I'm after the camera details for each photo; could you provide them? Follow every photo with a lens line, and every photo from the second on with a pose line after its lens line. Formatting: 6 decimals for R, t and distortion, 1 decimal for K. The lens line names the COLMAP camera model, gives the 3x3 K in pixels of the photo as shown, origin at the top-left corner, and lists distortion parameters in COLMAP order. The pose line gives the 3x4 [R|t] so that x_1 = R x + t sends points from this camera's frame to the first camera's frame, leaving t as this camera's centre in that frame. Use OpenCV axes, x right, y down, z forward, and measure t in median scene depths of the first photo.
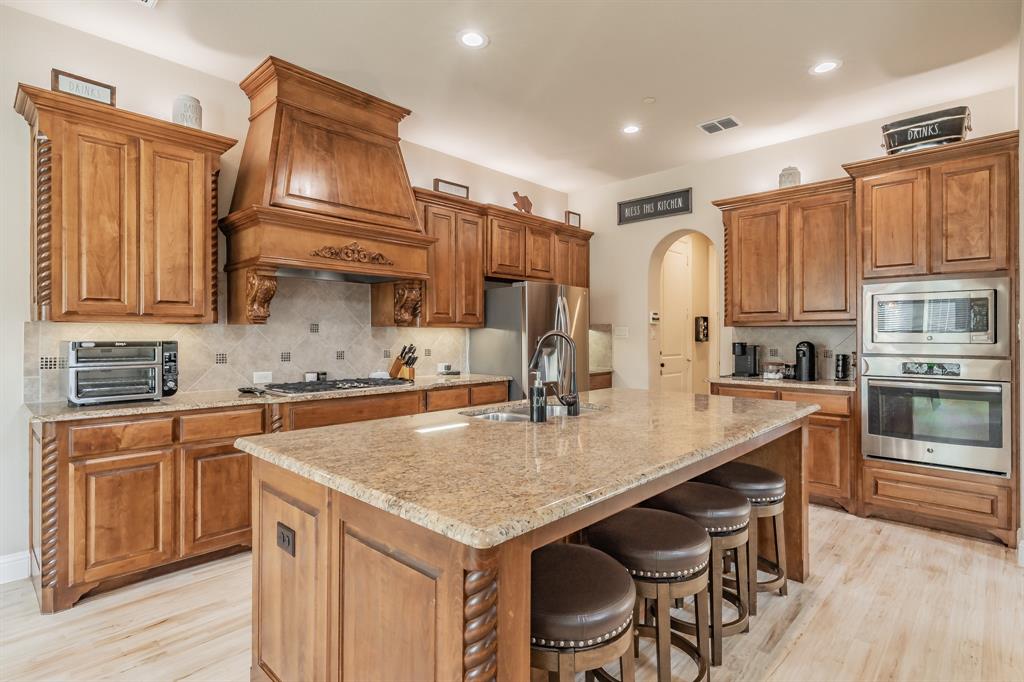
lens RADIAL K [[505.4, 0, 534.0], [0, 505.4, 346.0], [0, 0, 1]] dist [0.003515, -0.000775]
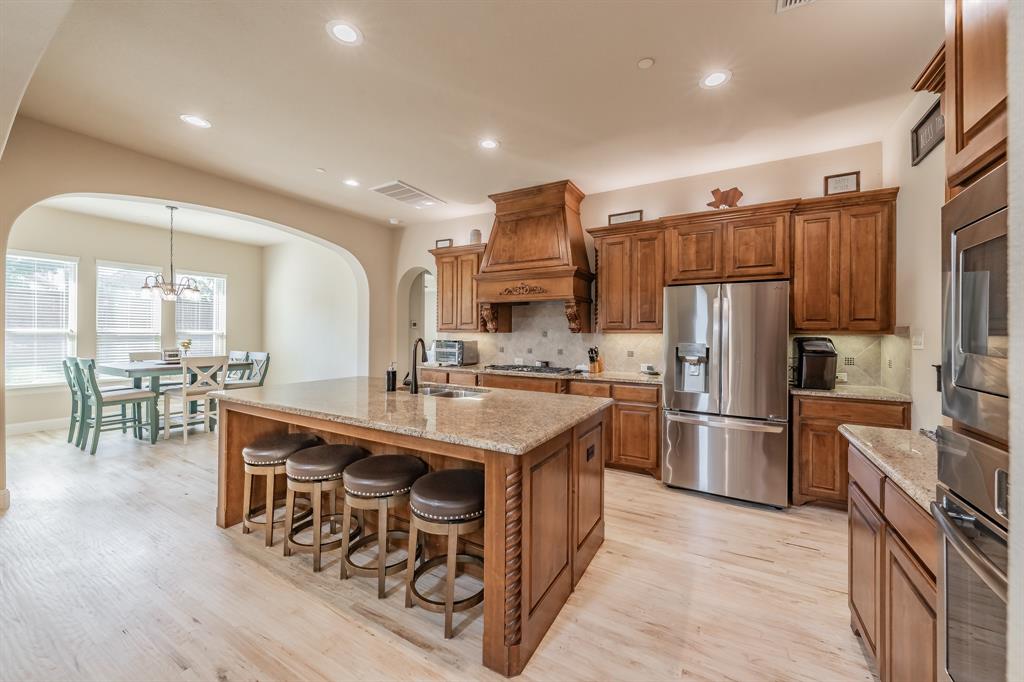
lens RADIAL K [[383.6, 0, 512.0], [0, 383.6, 341.0], [0, 0, 1]] dist [-0.002052, -0.000139]
pose [[0.213348, 0.013683, -0.976880, 0.760348], [-0.030416, 0.999510, 0.007357, -0.019668], [0.976503, 0.028143, 0.213660, 0.624351]]
